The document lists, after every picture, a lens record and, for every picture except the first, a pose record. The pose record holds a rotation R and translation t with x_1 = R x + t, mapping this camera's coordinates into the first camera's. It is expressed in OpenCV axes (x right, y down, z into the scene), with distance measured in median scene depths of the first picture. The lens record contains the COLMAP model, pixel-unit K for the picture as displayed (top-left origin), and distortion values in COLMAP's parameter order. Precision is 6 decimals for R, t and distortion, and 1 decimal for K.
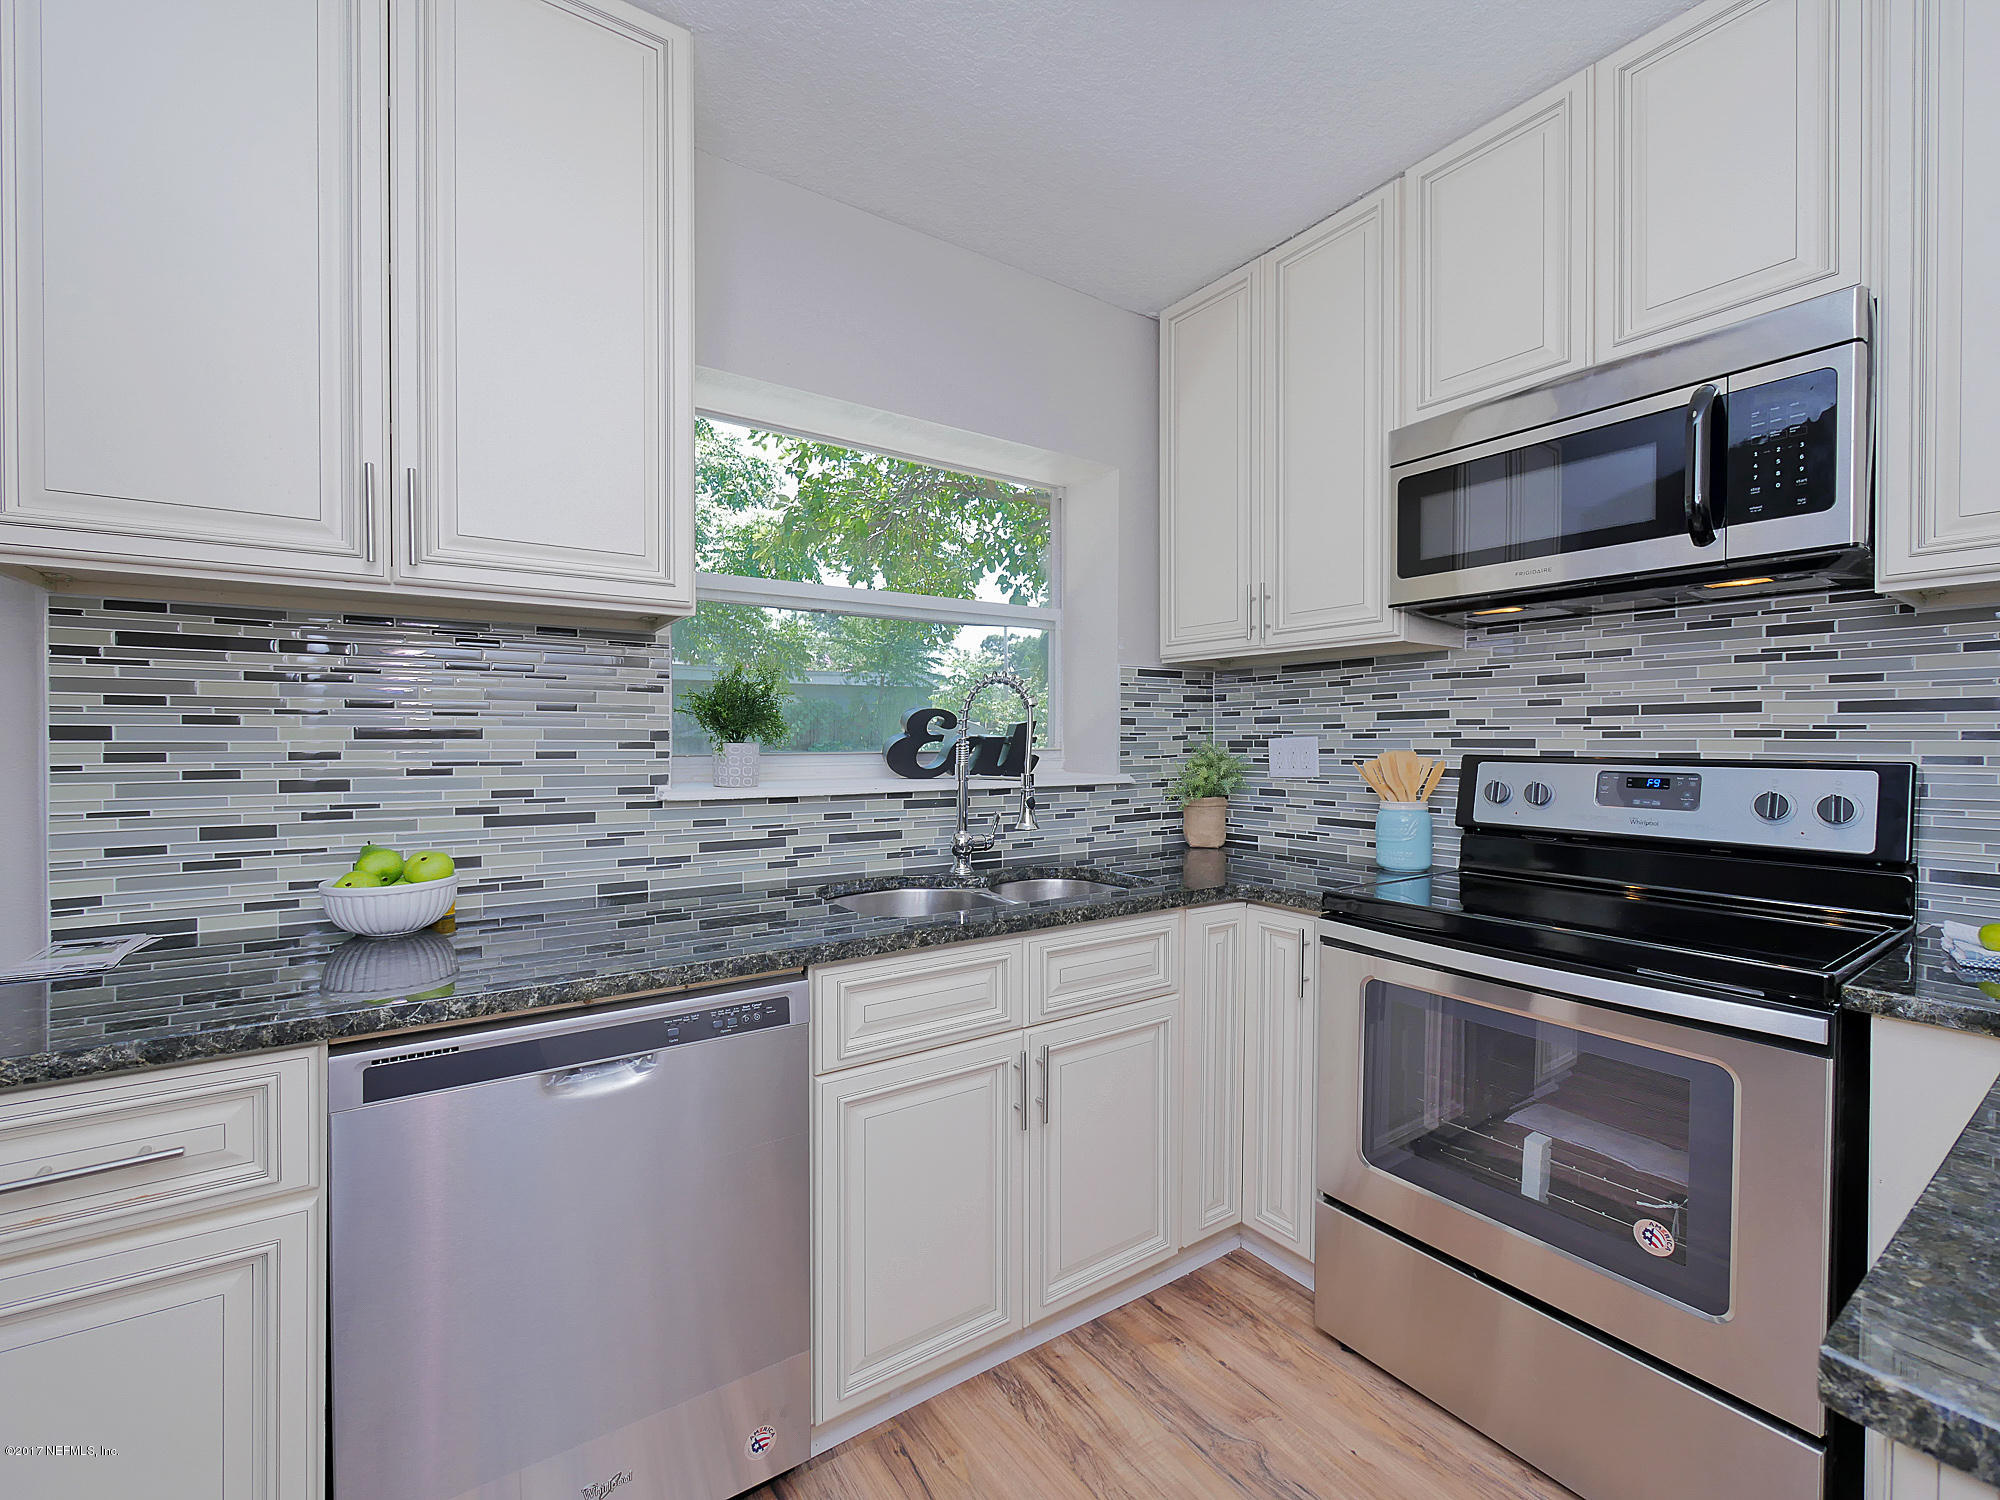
lens RADIAL K [[858.3, 0, 1004.0], [0, 858.3, 748.7], [0, 0, 1]] dist [-0.006519, 0.002412]
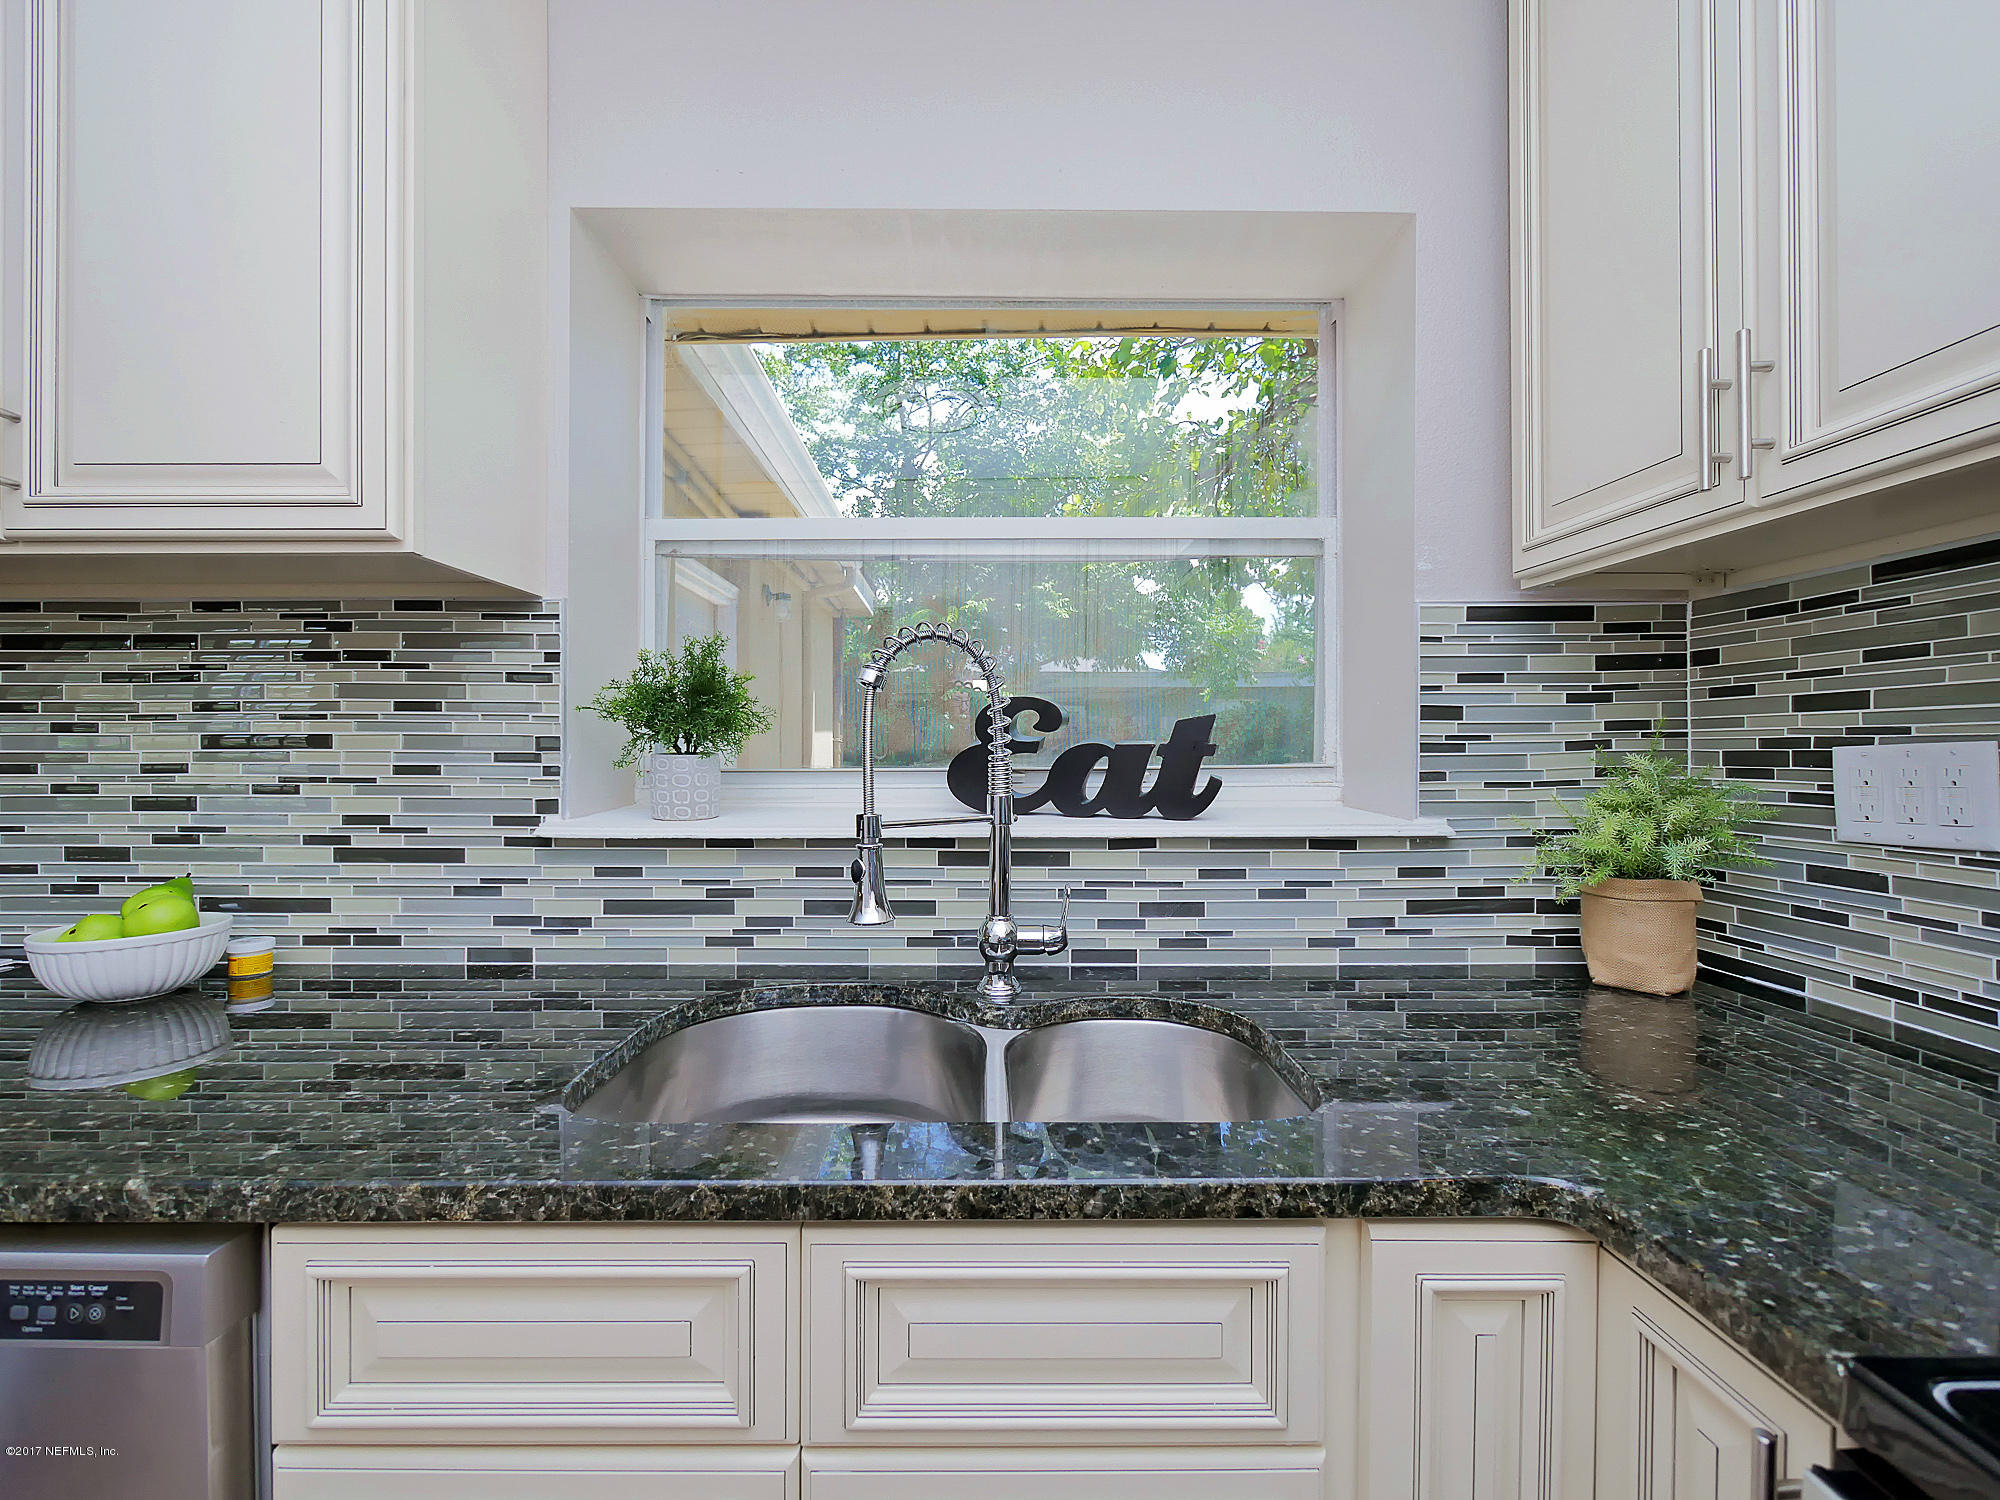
lens RADIAL K [[858.3, 0, 985.6], [0, 858.3, 751.4], [0, 0, 1]] dist [-0.006519, 0.002412]
pose [[0.828071, 0.001758, -0.560621, 0.265925], [-0.005535, 0.999972, -0.005041, -0.006707], [0.560596, 0.007277, 0.828057, 0.569708]]
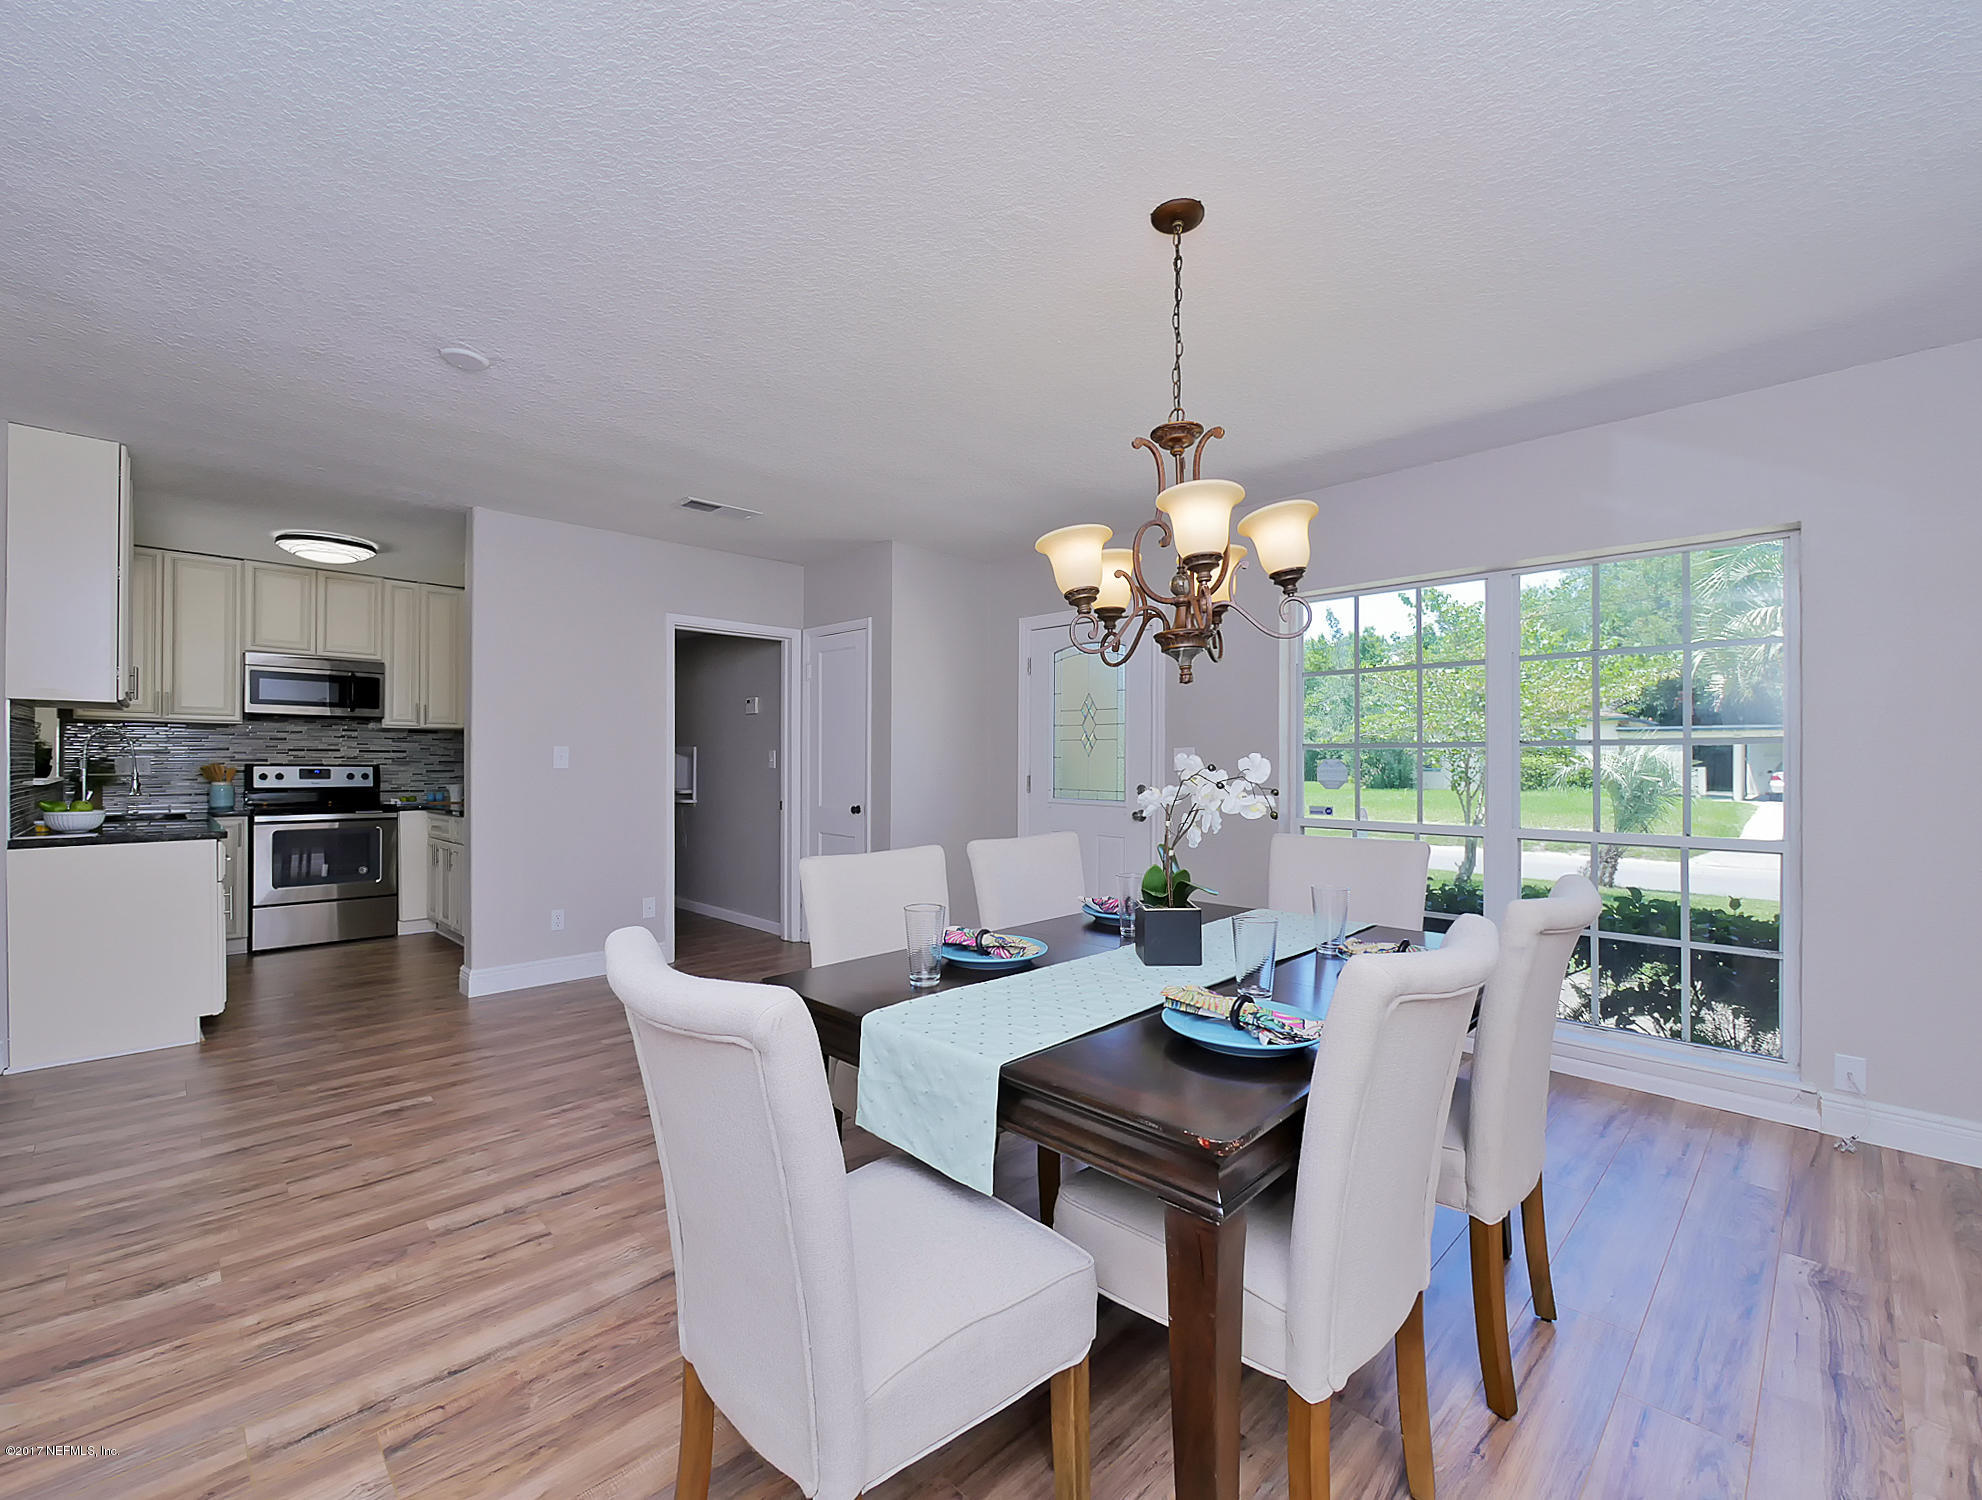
lens RADIAL K [[857.8, 0, 943.2], [0, 857.8, 768.3], [0, 0, 1]] dist [0.000265, -0.000021]
pose [[-0.125021, -0.006560, 0.992132, -2.595069], [0.004200, 0.999966, 0.007141, 0.011016], [-0.992145, 0.005060, -0.124989, -0.927896]]
